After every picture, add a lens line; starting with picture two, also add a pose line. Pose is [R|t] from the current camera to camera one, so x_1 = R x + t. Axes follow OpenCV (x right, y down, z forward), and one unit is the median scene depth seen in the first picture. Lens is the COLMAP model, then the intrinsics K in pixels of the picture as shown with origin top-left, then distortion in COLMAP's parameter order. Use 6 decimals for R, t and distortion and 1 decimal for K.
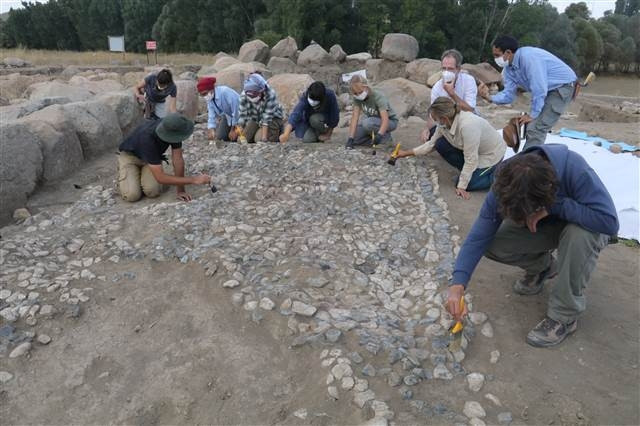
lens RADIAL K [[526.5, 0, 320.0], [0, 526.5, 213.0], [0, 0, 1]] dist [-0.168230, 0.133422]
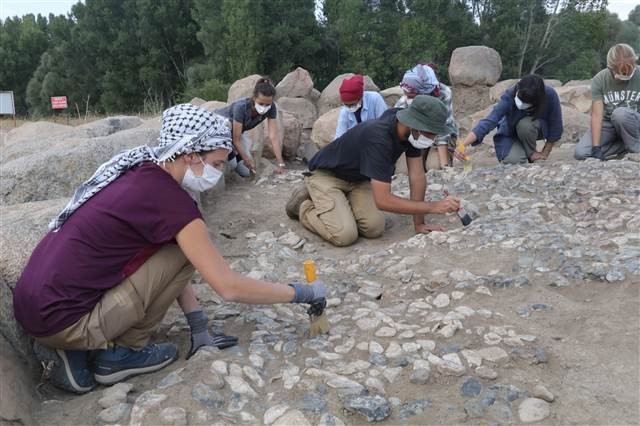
lens RADIAL K [[777.0, 0, 320.0], [0, 777.0, 213.0], [0, 0, 1]] dist [-0.023837, 0.254591]
pose [[0.995028, -0.081002, 0.057944, -0.433944], [0.089627, 0.981983, -0.166360, 0.091161], [-0.043424, 0.170726, 0.984361, 0.060306]]
